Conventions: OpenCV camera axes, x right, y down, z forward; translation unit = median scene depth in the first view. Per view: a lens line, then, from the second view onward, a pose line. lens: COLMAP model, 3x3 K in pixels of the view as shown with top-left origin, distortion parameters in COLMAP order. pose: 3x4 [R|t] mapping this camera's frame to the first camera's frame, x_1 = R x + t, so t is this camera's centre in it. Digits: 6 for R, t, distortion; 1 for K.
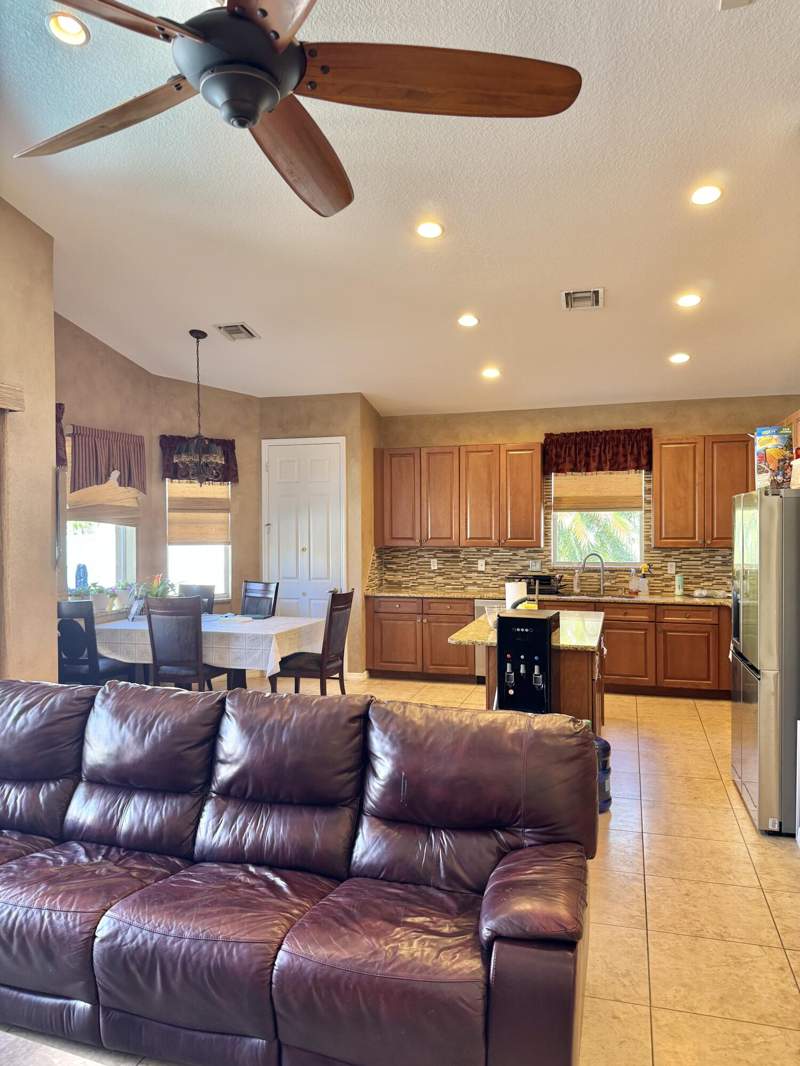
lens RADIAL K [[745.4, 0, 383.1], [0, 745.4, 535.7], [0, 0, 1]] dist [0.100608, -0.215465]
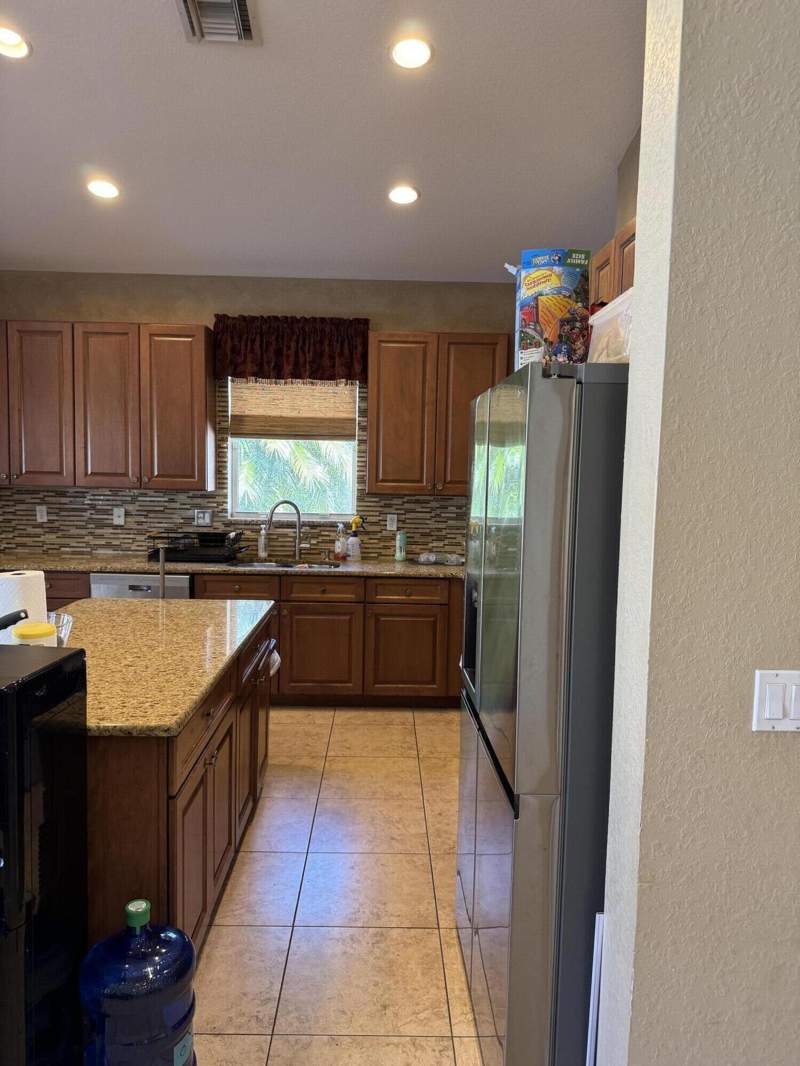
lens RADIAL K [[745.4, 0, 383.1], [0, 745.4, 535.7], [0, 0, 1]] dist [0.100608, -0.215465]
pose [[0.950368, -0.002233, 0.311120, 0.154459], [-0.022460, 0.996873, 0.075765, 0.001890], [-0.310317, -0.078992, 0.947346, 0.330028]]
